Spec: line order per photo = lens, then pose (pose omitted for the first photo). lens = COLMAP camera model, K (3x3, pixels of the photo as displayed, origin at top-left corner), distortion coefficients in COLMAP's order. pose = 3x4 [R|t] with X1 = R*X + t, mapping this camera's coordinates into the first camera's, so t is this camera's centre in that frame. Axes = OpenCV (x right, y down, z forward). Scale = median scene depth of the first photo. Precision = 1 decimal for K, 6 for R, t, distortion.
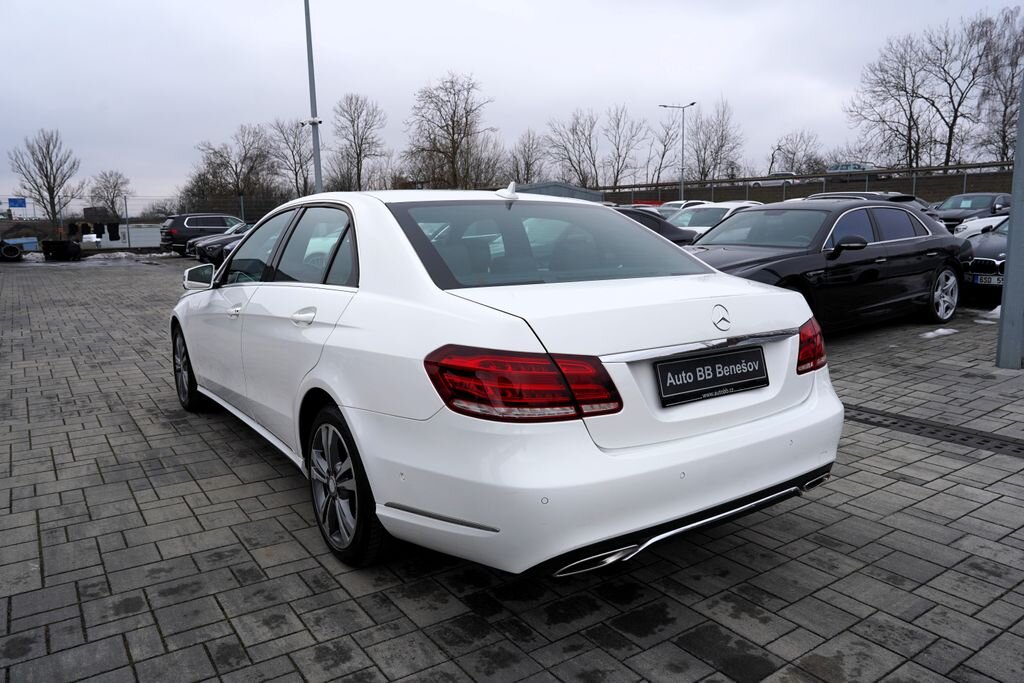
lens RADIAL K [[729.1, 0, 514.5], [0, 729.1, 338.0], [0, 0, 1]] dist [-0.076307, 0.052794]
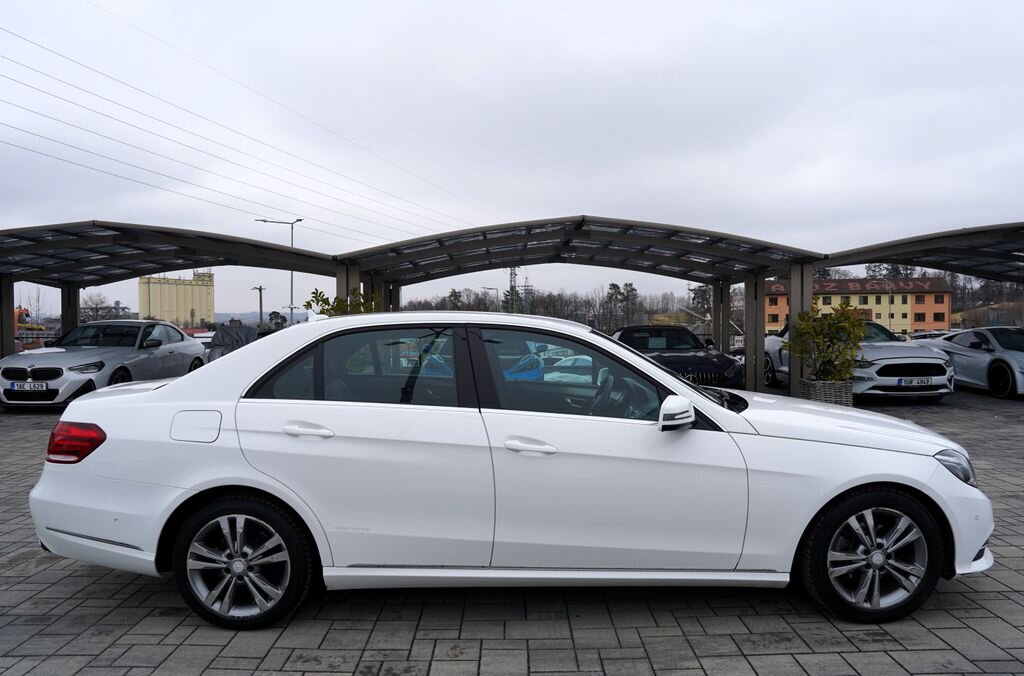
lens RADIAL K [[703.9, 0, 511.0], [0, 703.9, 337.8], [0, 0, 1]] dist [-0.090782, 0.057570]
pose [[-0.562984, 0.029159, -0.825953, 0.585717], [-0.121691, 0.985560, 0.117740, -0.250463], [0.817459, 0.166796, -0.551307, 1.401017]]
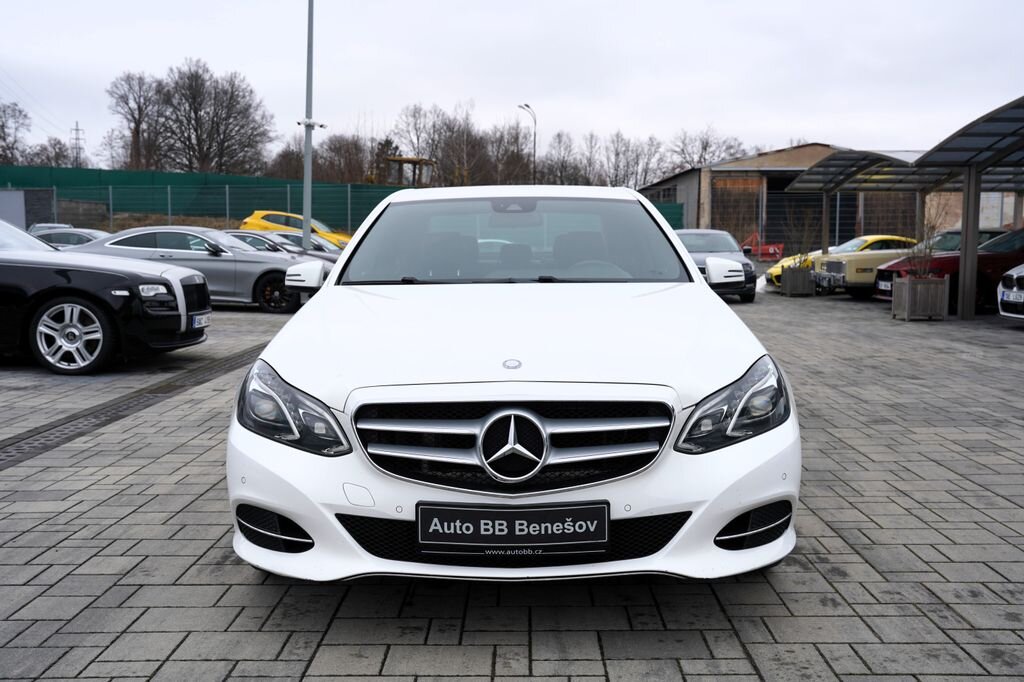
lens RADIAL K [[967.5, 0, 506.9], [0, 967.5, 335.3], [0, 0, 1]] dist [0.016893, 0.000000]
pose [[-0.809560, -0.043812, 0.585399, -0.798249], [0.101800, 0.971625, 0.213498, -0.247397], [-0.578142, 0.232433, -0.782129, 1.820855]]
